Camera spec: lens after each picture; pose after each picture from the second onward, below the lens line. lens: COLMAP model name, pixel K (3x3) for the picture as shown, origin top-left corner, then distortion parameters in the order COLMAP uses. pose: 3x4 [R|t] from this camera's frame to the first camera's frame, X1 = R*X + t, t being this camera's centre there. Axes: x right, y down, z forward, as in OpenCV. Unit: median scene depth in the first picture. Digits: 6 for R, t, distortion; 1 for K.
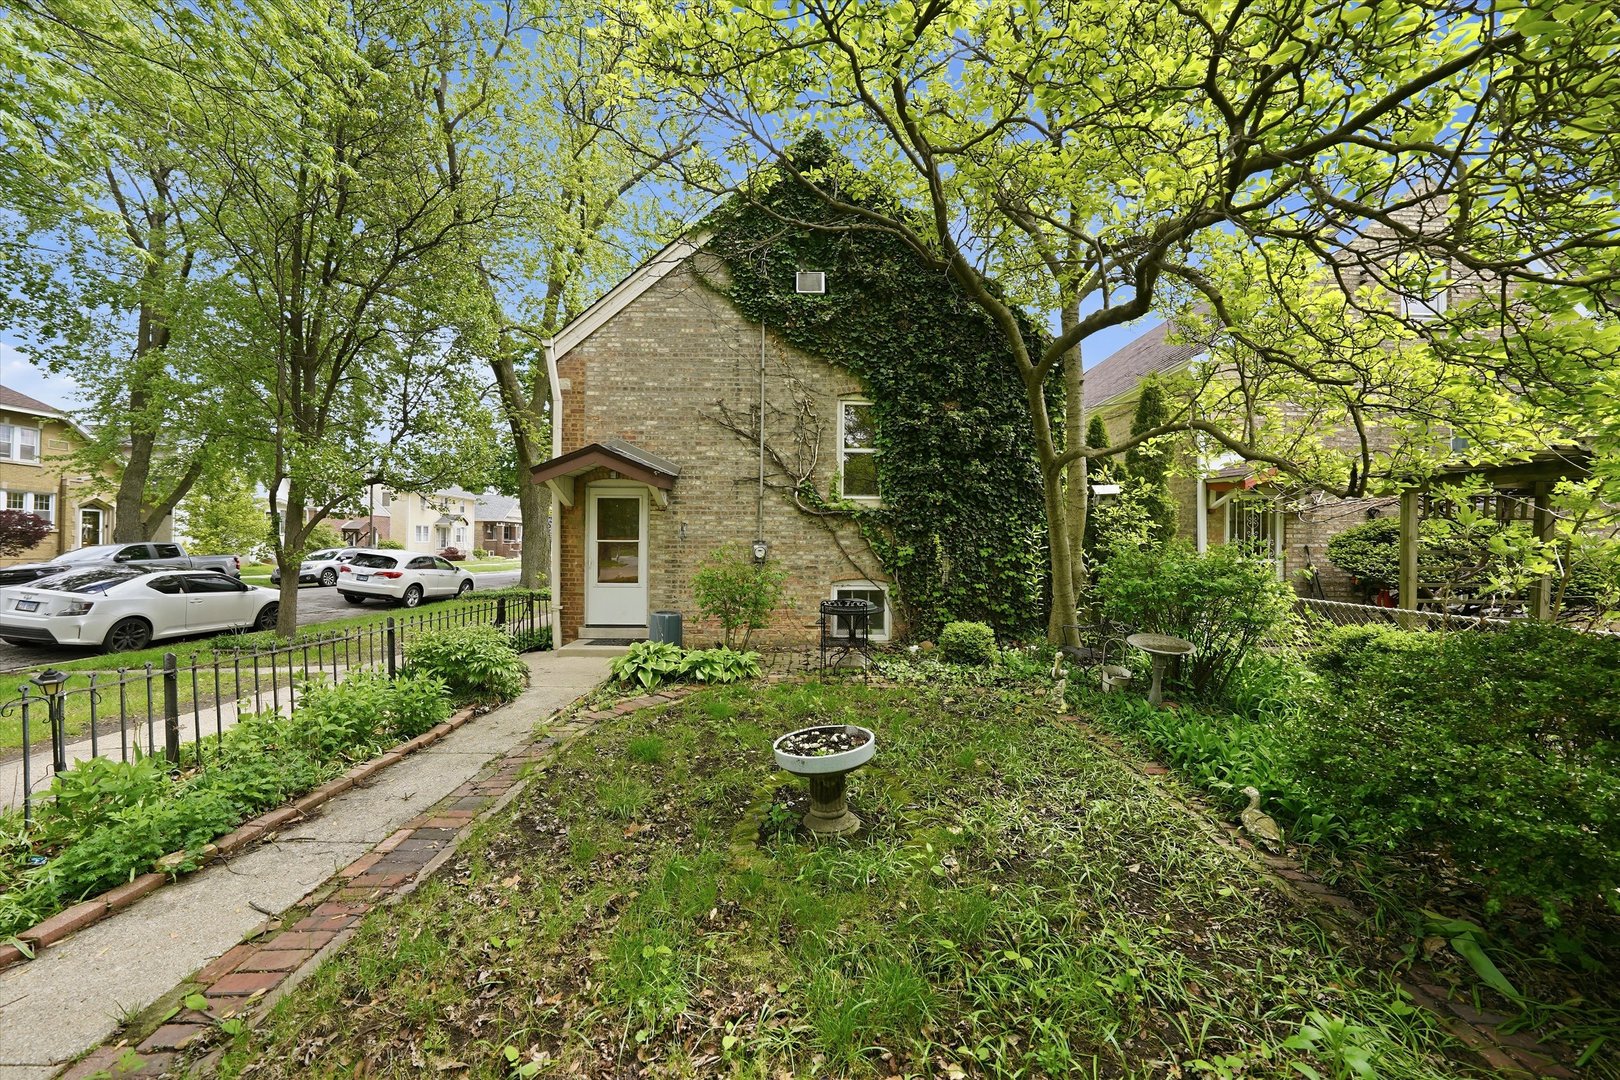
lens RADIAL K [[580.7, 0, 810.0], [0, 580.7, 540.0], [0, 0, 1]] dist [-0.011804, 0.000015]
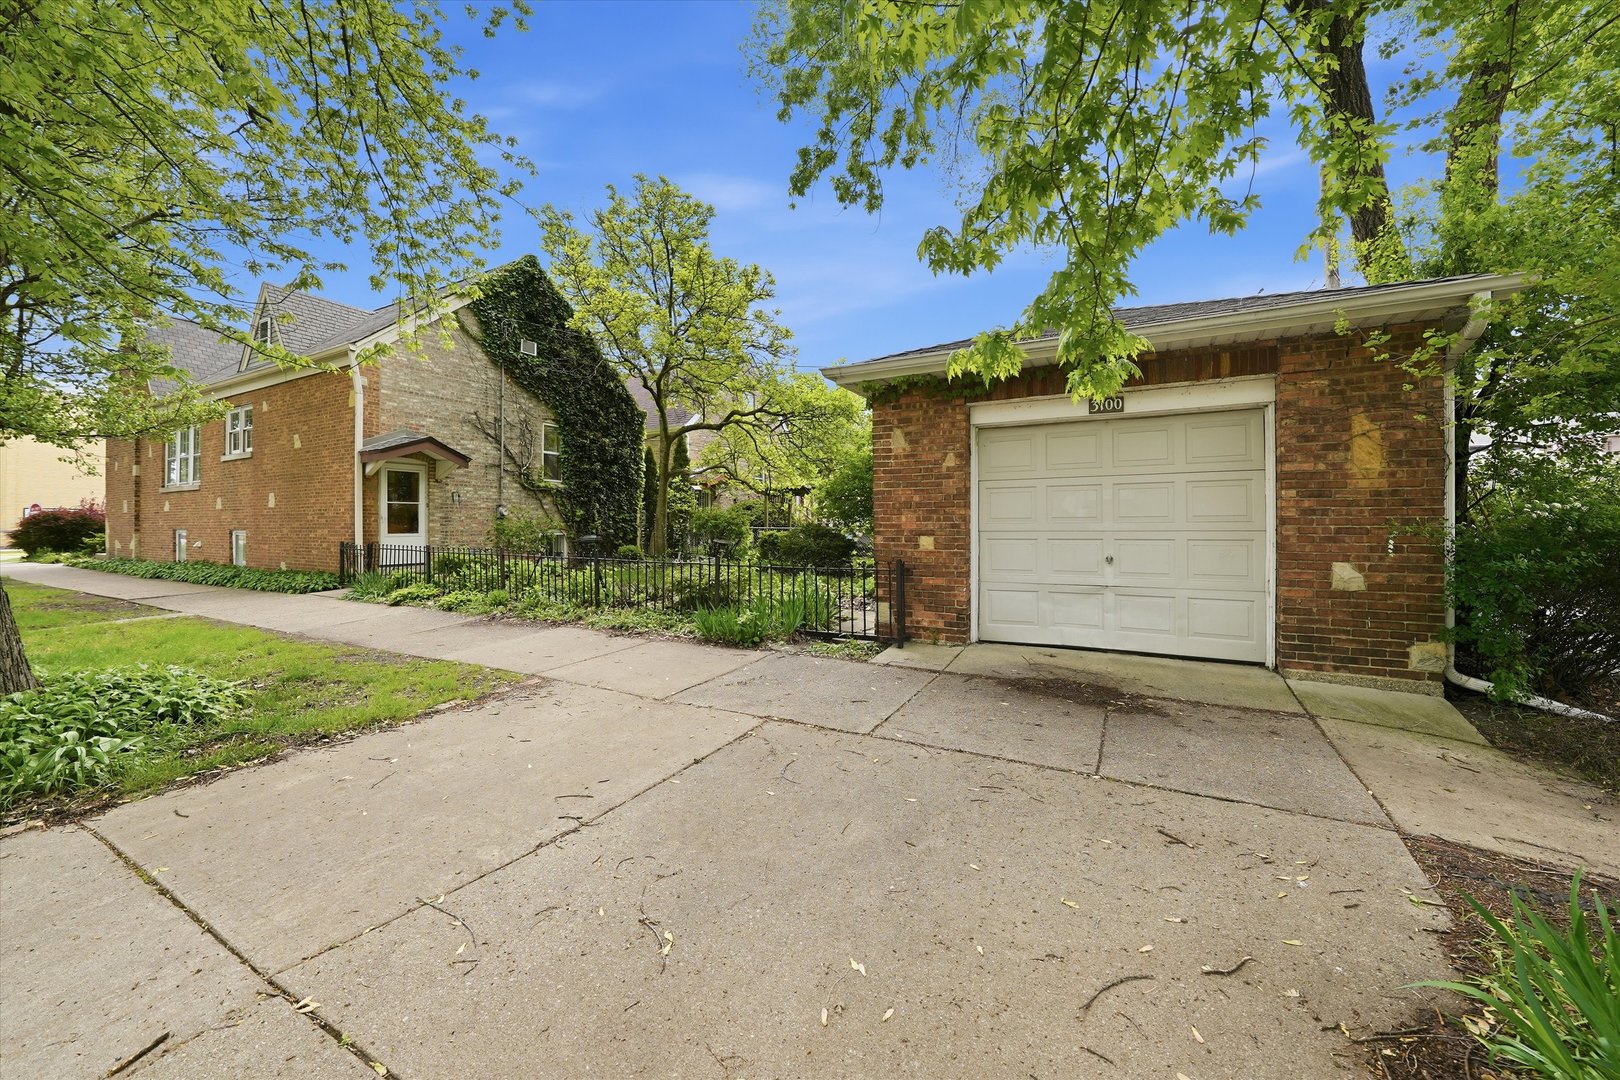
lens RADIAL K [[580.7, 0, 810.0], [0, 580.7, 540.0], [0, 0, 1]] dist [-0.011804, 0.000015]
pose [[0.487001, -0.031350, 0.872839, -1.054565], [-0.007410, 0.999171, 0.040022, 0.027614], [-0.873370, -0.025958, 0.486365, -0.502987]]
